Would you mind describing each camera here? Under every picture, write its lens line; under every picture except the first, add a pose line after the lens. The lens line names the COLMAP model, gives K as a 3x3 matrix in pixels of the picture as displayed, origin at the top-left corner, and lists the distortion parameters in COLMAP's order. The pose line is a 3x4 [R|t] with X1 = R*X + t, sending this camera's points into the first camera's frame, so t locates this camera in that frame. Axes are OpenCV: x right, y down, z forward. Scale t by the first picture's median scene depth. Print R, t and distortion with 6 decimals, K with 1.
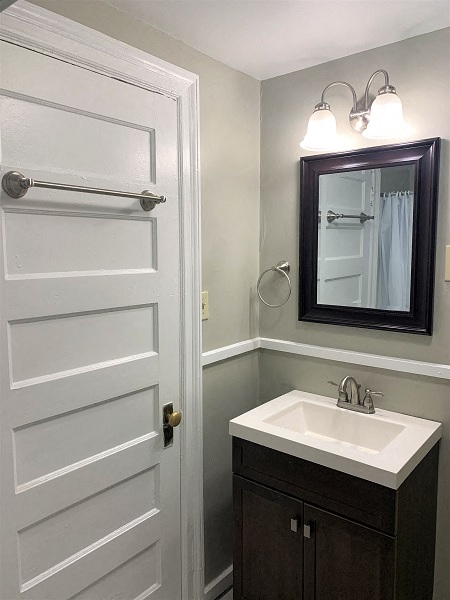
lens RADIAL K [[457.9, 0, 225.0], [0, 457.9, 300.0], [0, 0, 1]] dist [-0.002700, -0.002564]
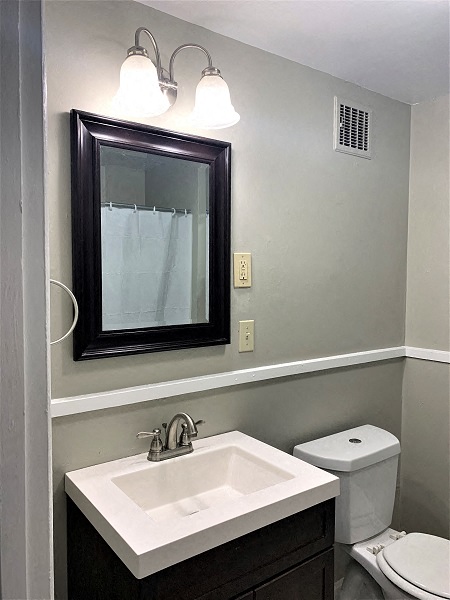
lens RADIAL K [[457.9, 0, 225.0], [0, 457.9, 300.0], [0, 0, 1]] dist [-0.002700, -0.002564]
pose [[0.241388, -0.049382, 0.969171, -0.447526], [0.110208, 0.993638, 0.023180, -0.035256], [-0.964150, 0.101215, 0.245294, 0.692957]]
